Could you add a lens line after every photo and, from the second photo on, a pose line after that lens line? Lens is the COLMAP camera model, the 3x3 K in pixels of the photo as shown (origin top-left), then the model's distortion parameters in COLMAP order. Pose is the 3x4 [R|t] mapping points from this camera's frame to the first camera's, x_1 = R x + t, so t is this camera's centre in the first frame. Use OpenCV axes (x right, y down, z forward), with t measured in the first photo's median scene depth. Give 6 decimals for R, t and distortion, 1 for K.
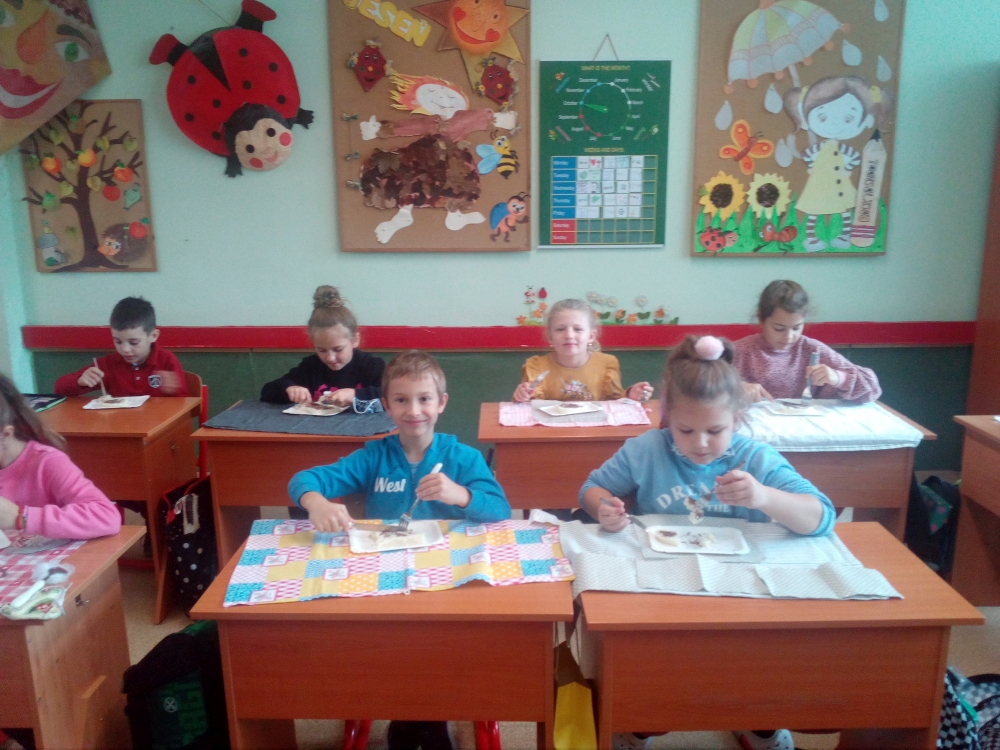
lens RADIAL K [[792.3, 0, 500.0], [0, 792.3, 375.0], [0, 0, 1]] dist [0.054854, -0.085490]
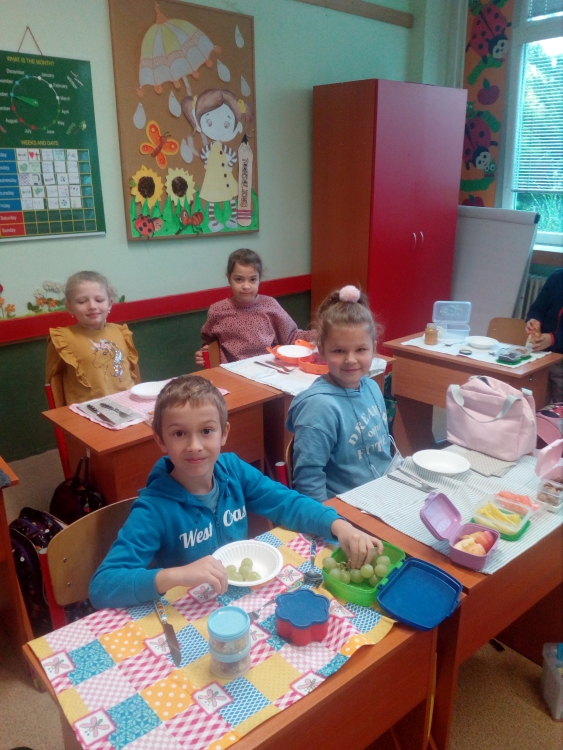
lens RADIAL K [[627.9, 0, 281.5], [0, 627.9, 375.0], [0, 0, 1]] dist [0.037374, -0.079844]
pose [[0.755341, -0.195812, 0.625394, -0.200613], [0.144754, 0.980597, 0.132195, -0.049947], [-0.639144, -0.009324, 0.769030, 0.167449]]
